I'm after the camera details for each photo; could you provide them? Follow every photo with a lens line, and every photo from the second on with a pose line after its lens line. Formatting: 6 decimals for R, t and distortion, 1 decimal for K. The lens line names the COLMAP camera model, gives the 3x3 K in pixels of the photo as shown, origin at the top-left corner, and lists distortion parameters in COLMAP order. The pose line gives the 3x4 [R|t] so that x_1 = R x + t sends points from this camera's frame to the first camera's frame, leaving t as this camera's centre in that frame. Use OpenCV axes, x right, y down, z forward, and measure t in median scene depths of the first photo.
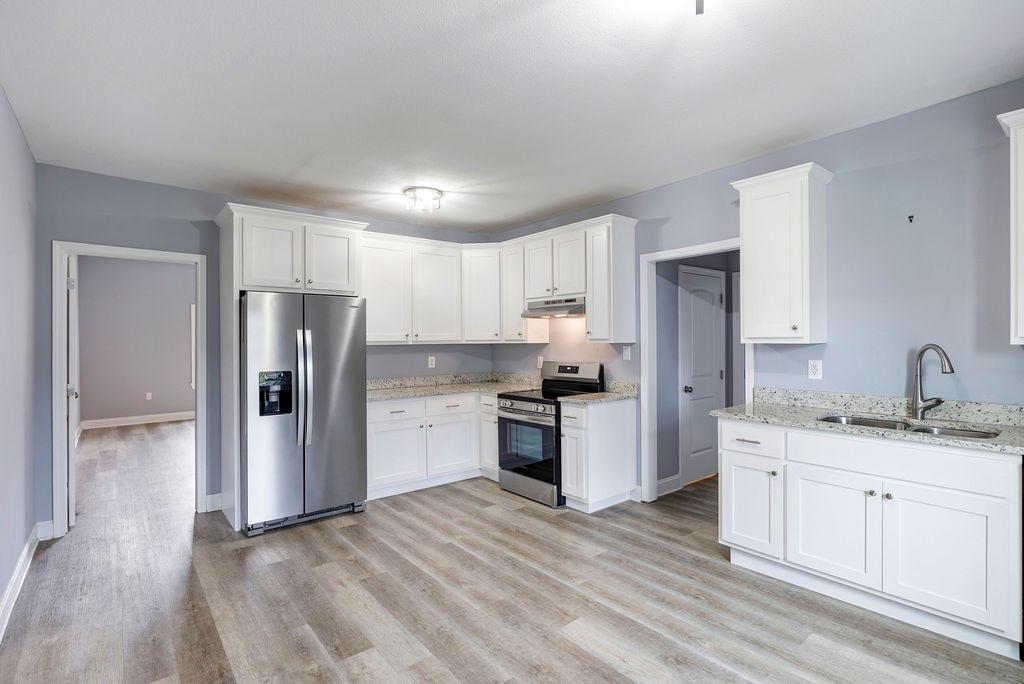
lens RADIAL K [[490.5, 0, 501.6], [0, 490.5, 341.7], [0, 0, 1]] dist [-0.003270, -0.000803]
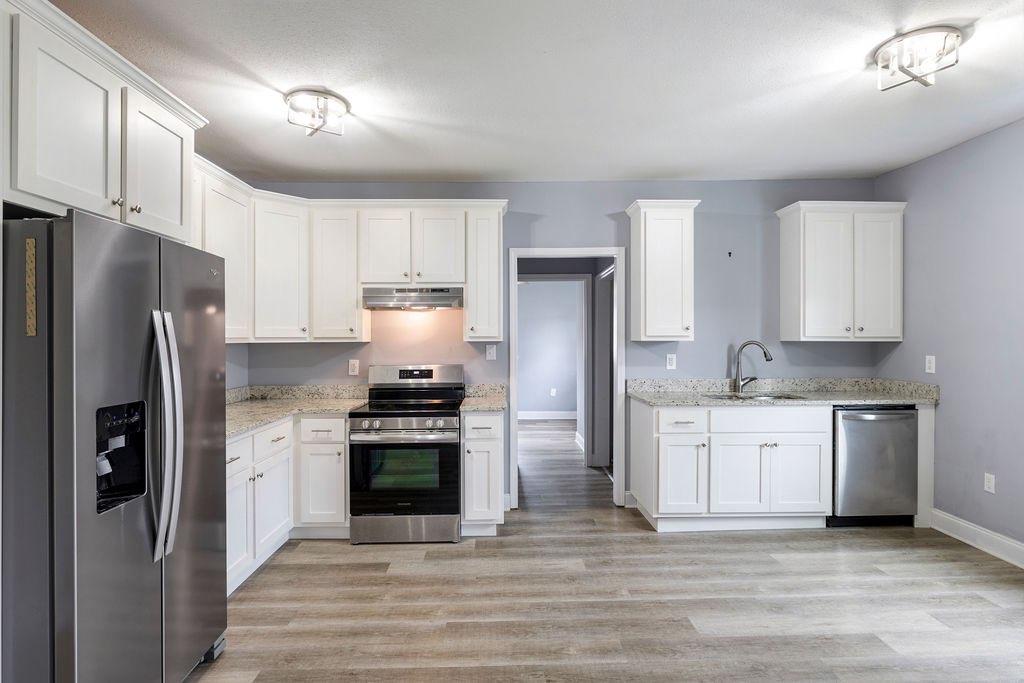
lens RADIAL K [[541.5, 0, 512.0], [0, 541.5, 341.5], [0, 0, 1]] dist [-0.001970, -0.000202]
pose [[0.599758, -0.000109, 0.800181, -0.656268], [0.001670, 0.999998, -0.001115, 0.004832], [-0.800179, 0.002005, 0.599757, 0.444864]]
